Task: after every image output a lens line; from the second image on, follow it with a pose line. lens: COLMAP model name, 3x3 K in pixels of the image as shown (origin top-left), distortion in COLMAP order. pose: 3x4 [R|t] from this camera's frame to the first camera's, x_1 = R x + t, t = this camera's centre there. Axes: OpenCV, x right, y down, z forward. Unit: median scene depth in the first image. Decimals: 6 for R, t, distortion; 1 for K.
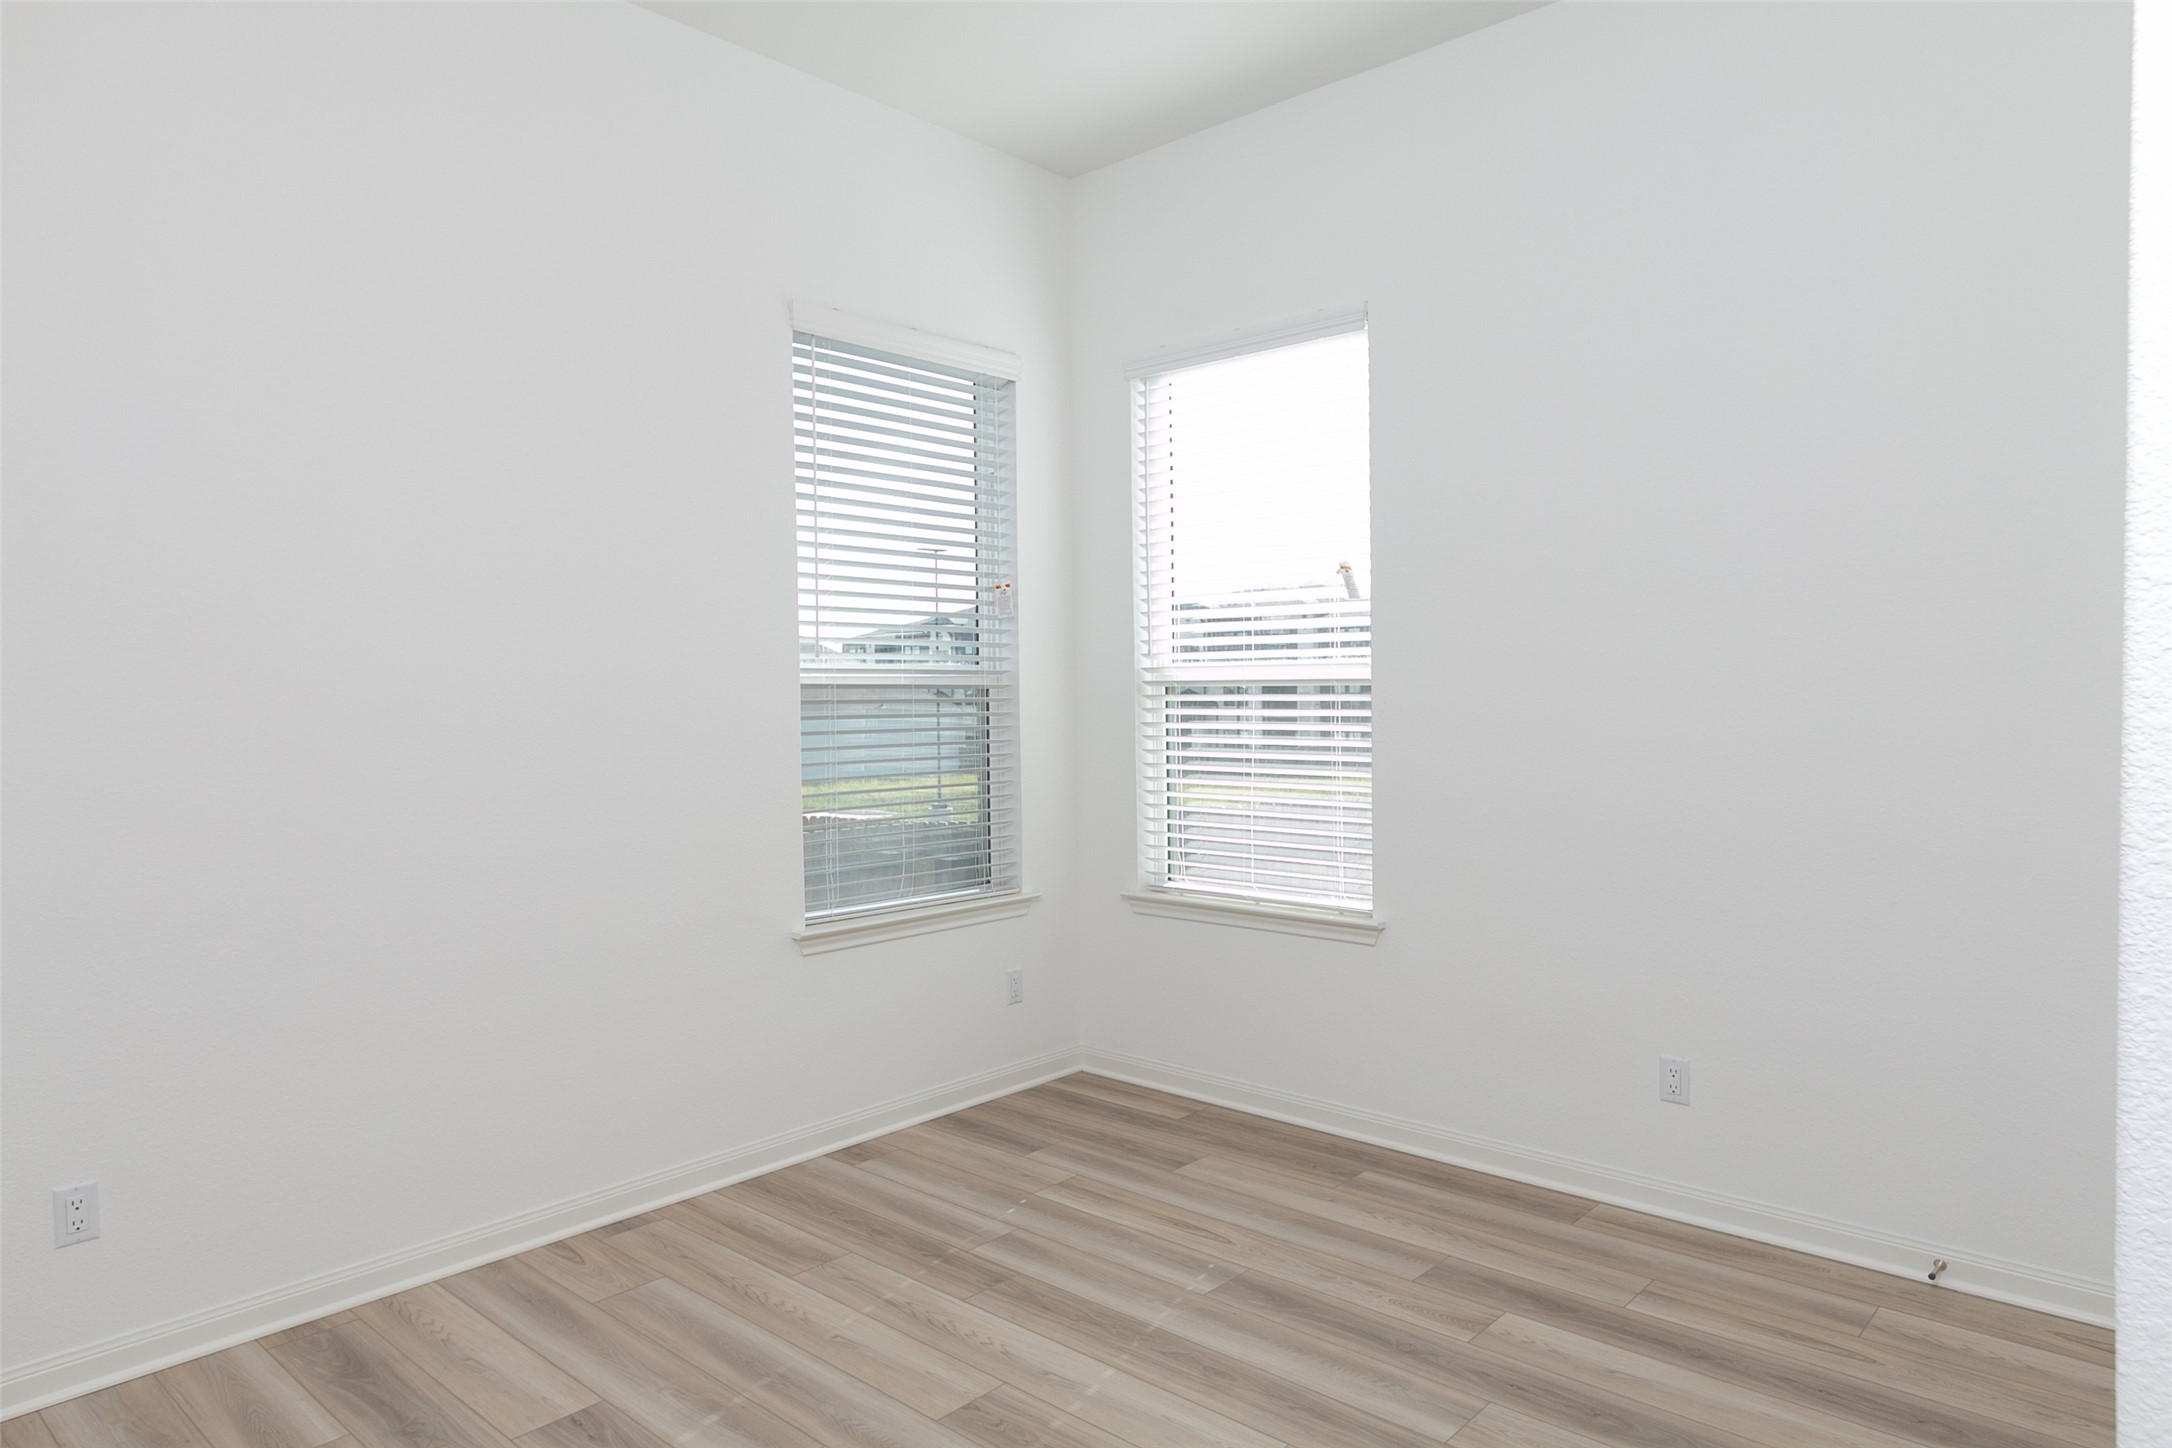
lens RADIAL K [[1381.2, 0, 1097.7], [0, 1381.2, 734.2], [0, 0, 1]] dist [-0.010100, 0.004129]
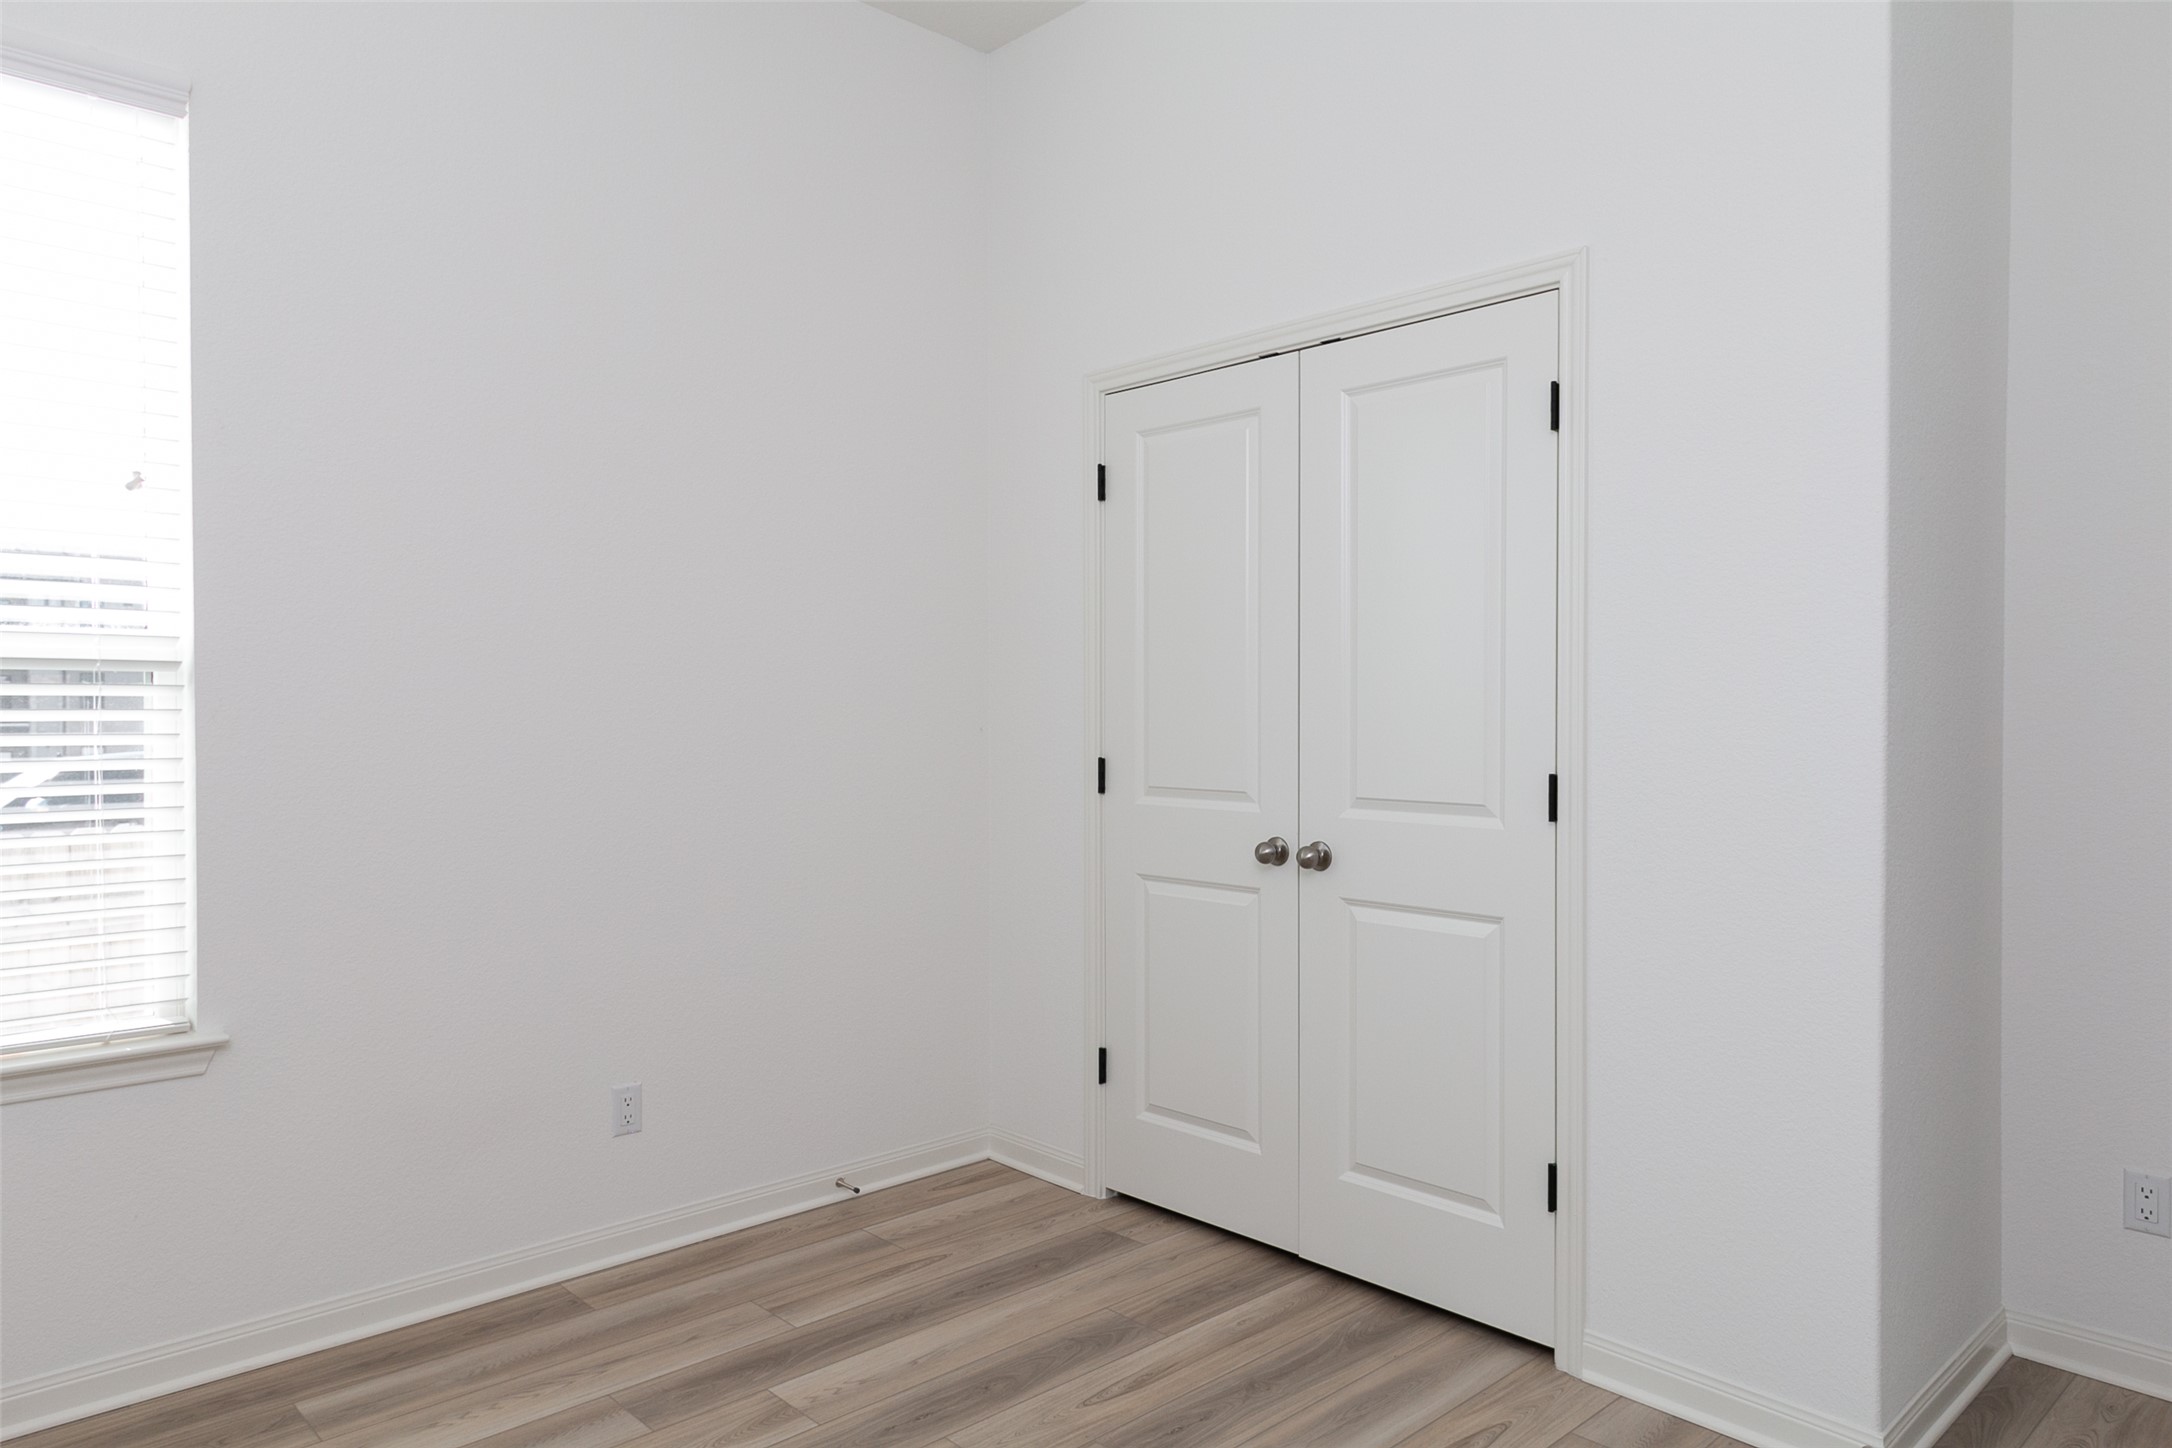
lens RADIAL K [[1381.2, 0, 1135.3], [0, 1381.2, 693.9], [0, 0, 1]] dist [-0.010100, 0.004129]
pose [[0.049522, 0.013050, 0.998688, -0.525274], [0.025818, 0.999564, -0.014342, -0.006313], [-0.998439, 0.026494, 0.049164, 0.644906]]
